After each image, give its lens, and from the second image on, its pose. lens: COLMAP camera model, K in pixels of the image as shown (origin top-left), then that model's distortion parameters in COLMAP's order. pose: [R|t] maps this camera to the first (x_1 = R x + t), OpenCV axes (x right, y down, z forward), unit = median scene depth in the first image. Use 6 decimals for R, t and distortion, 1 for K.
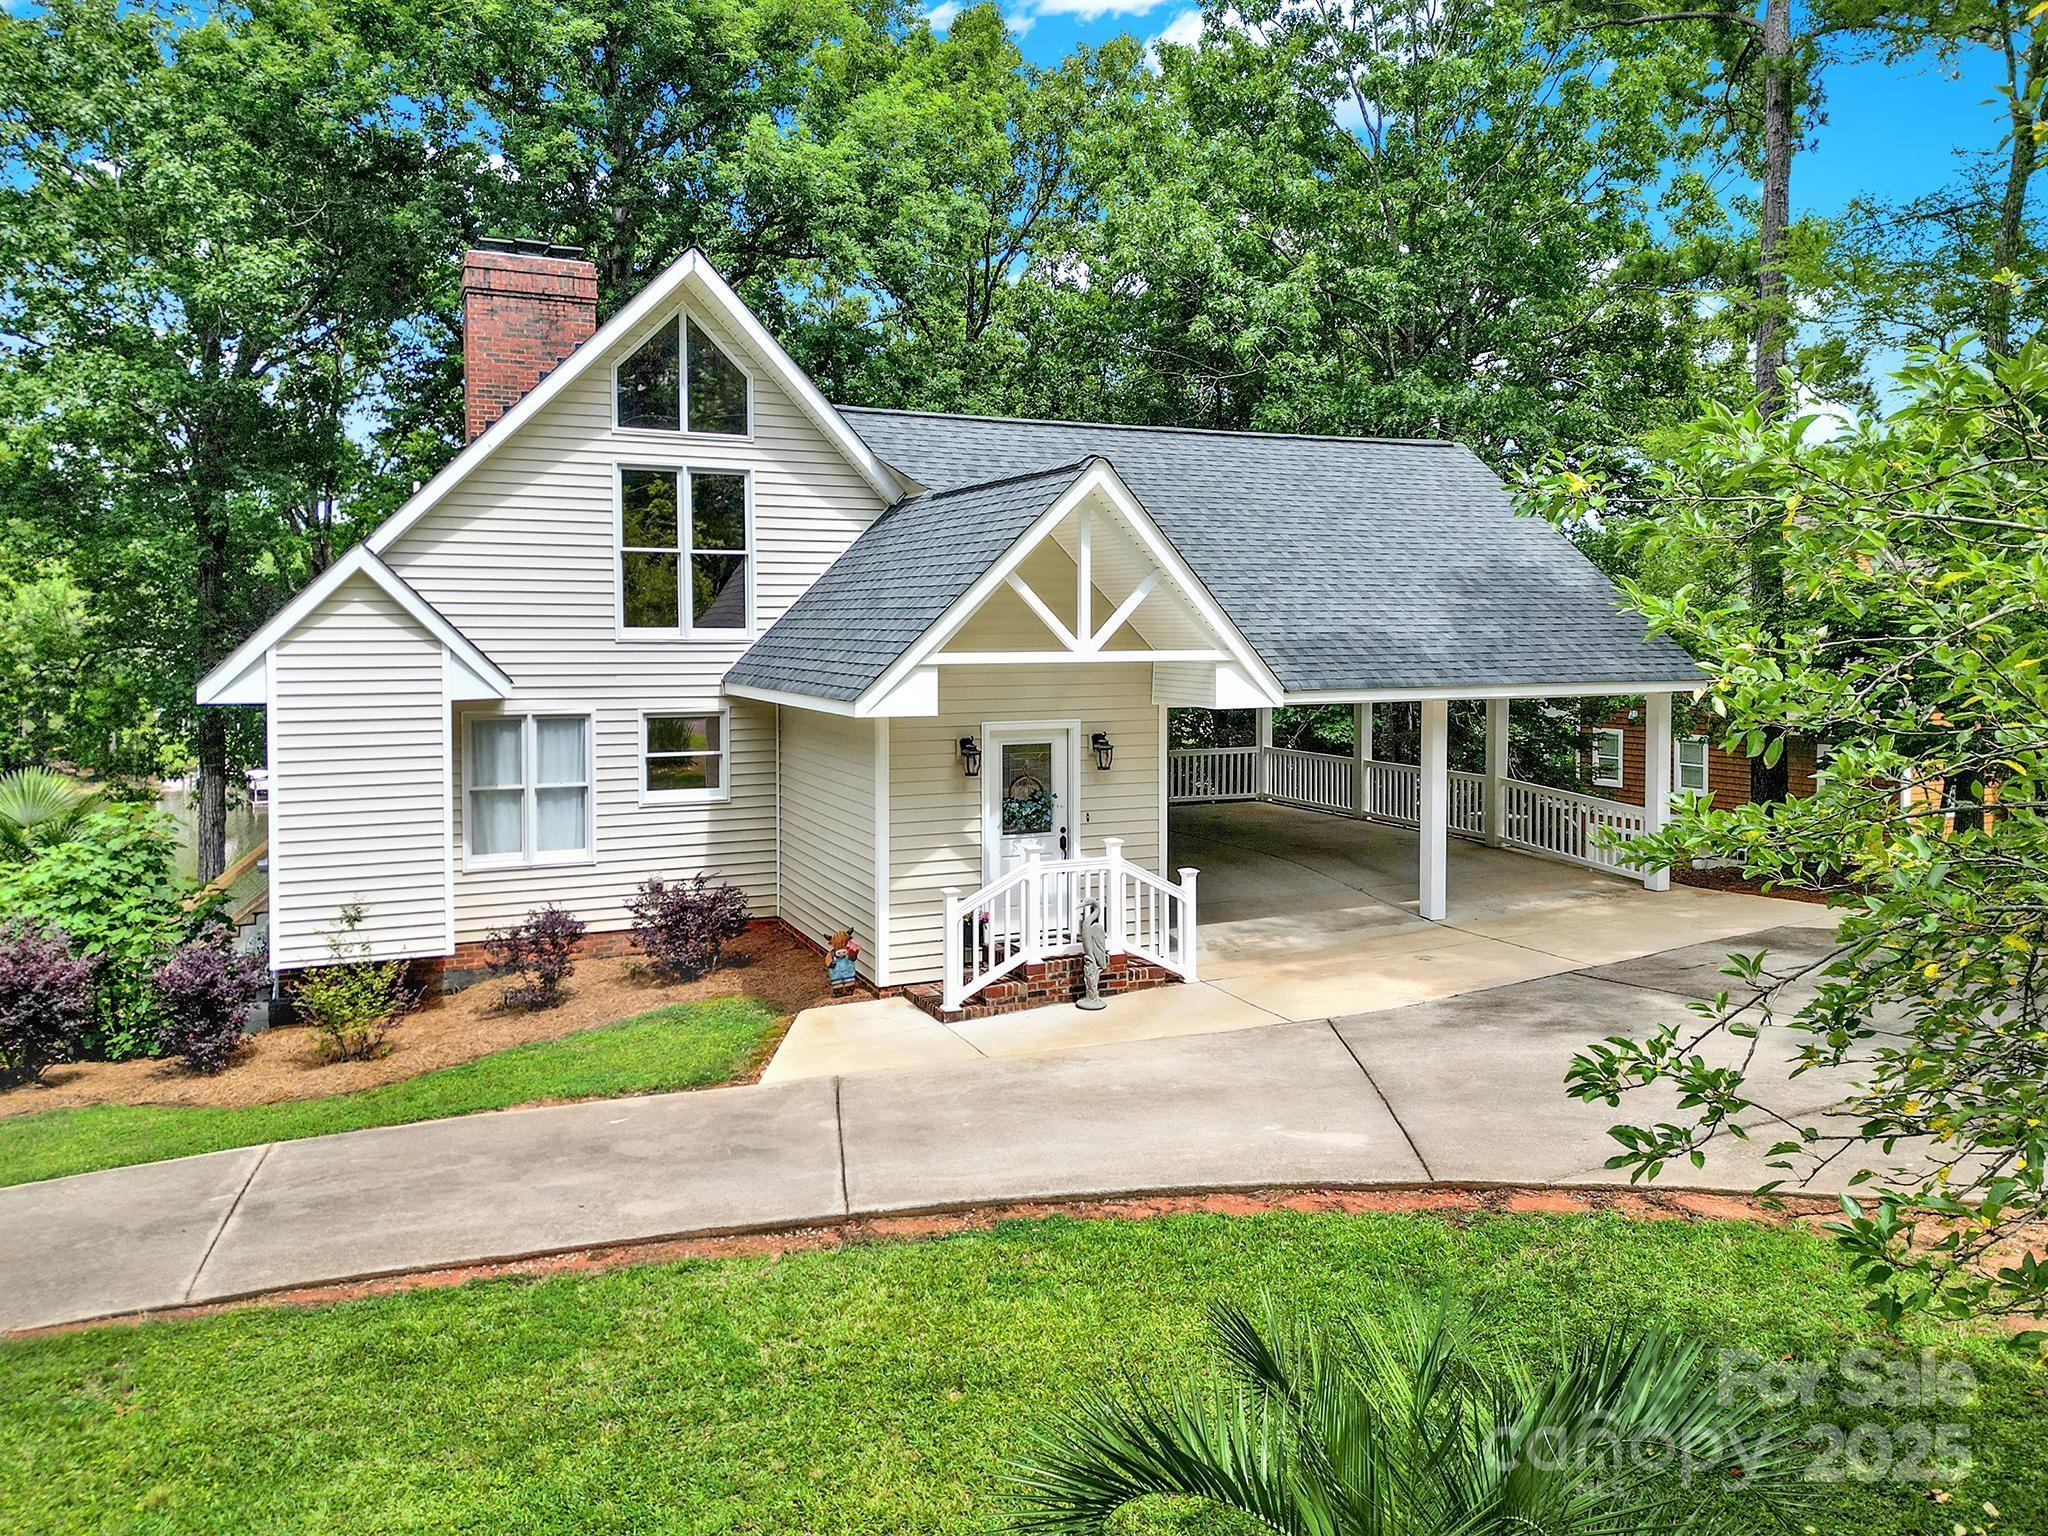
lens RADIAL K [[1474.1, 0, 1054.2], [0, 1474.1, 722.4], [0, 0, 1]] dist [0.028754, -0.004600]
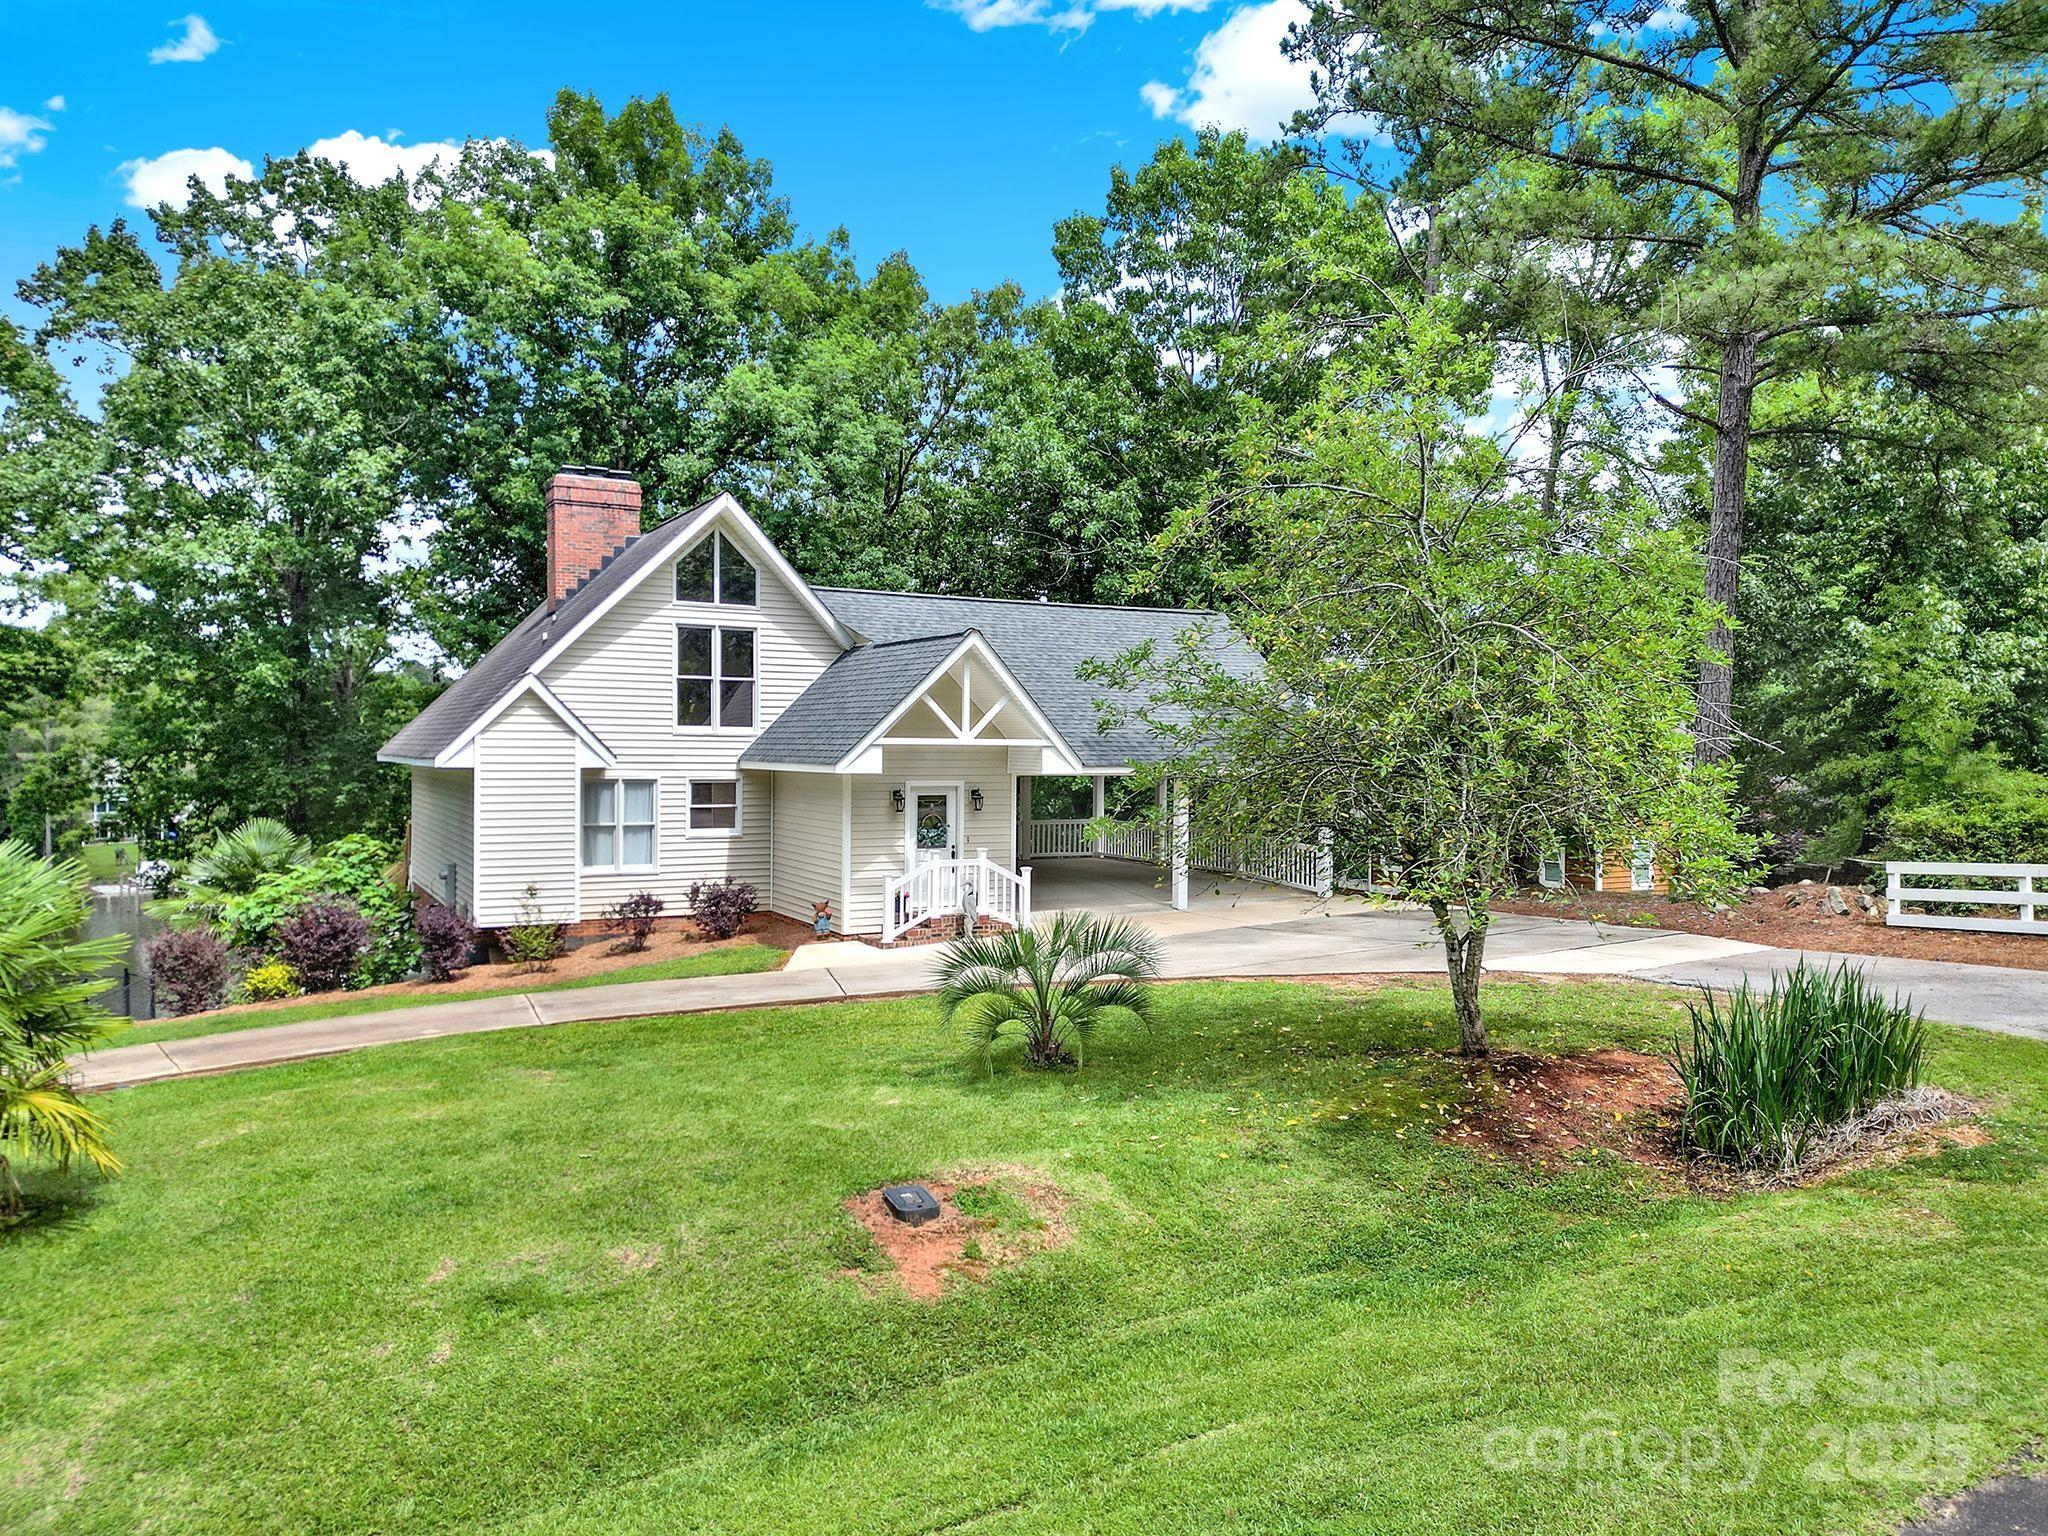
lens RADIAL K [[1501.2, 0, 1024.0], [0, 1501.2, 768.0], [0, 0, 1]] dist [0.002602, -0.001027]
pose [[0.998842, 0.008352, 0.047377, 0.004494], [-0.005724, 0.998452, -0.055331, 0.069979], [-0.047766, 0.054995, 0.997343, -0.639496]]
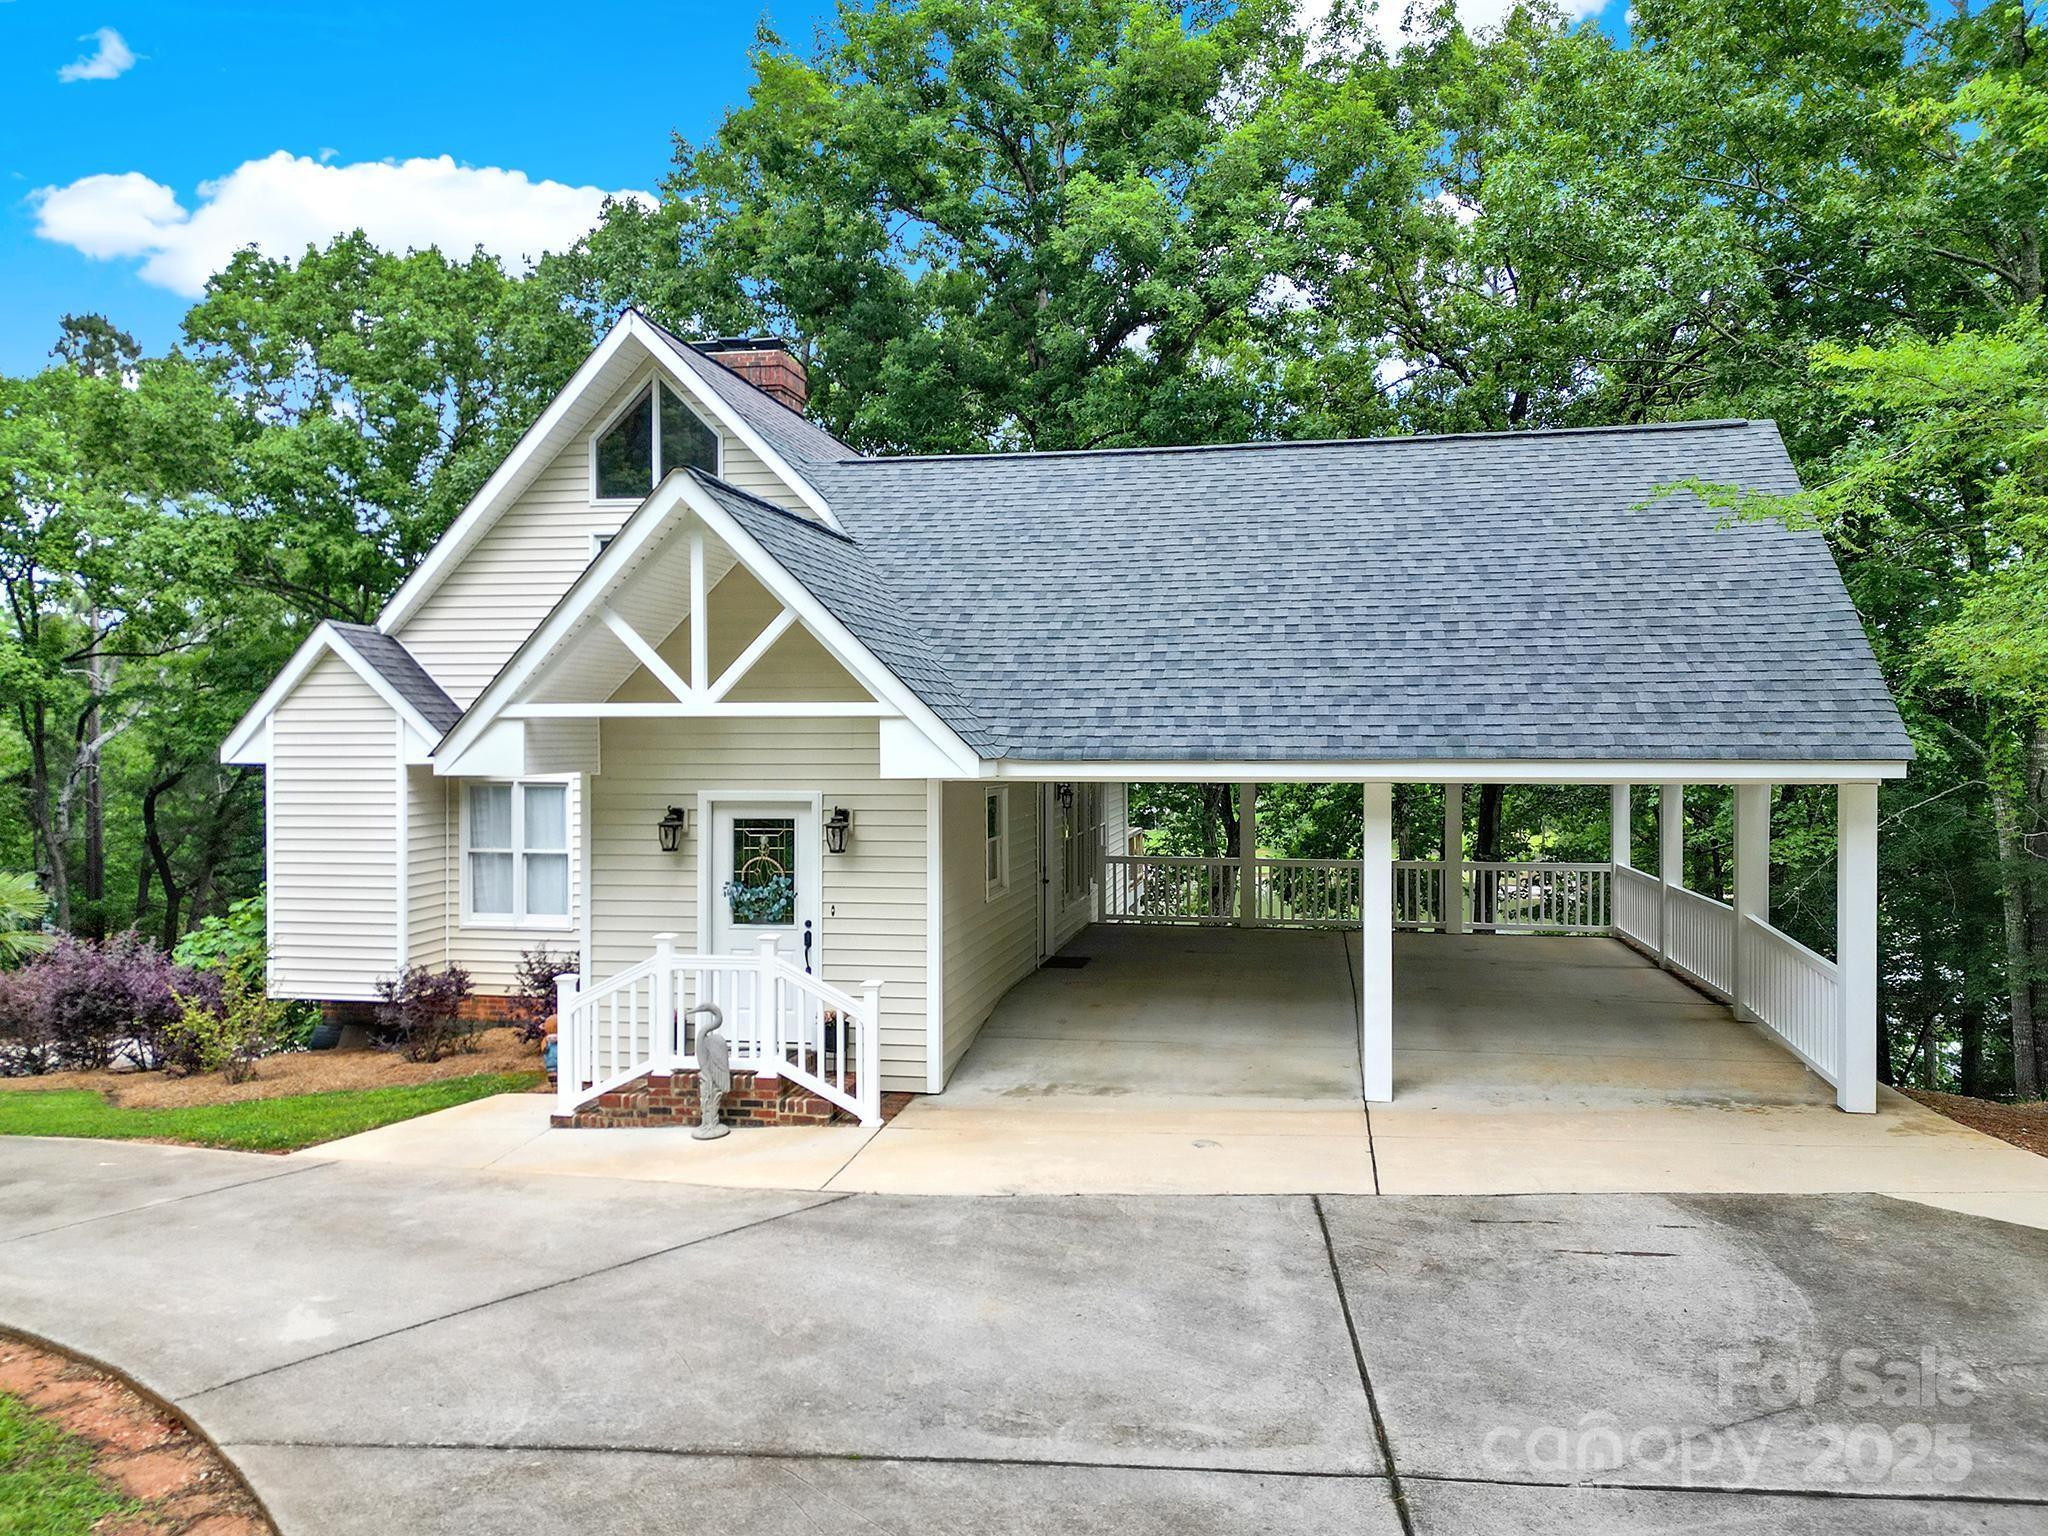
lens RADIAL K [[1501.2, 0, 1024.0], [0, 1501.2, 768.0], [0, 0, 1]] dist [0.002602, -0.001027]
pose [[0.826291, 0.008663, -0.563177, 0.527913], [-0.033399, 0.998876, -0.033638, 0.008614], [0.562253, 0.046605, 0.825651, 0.329265]]
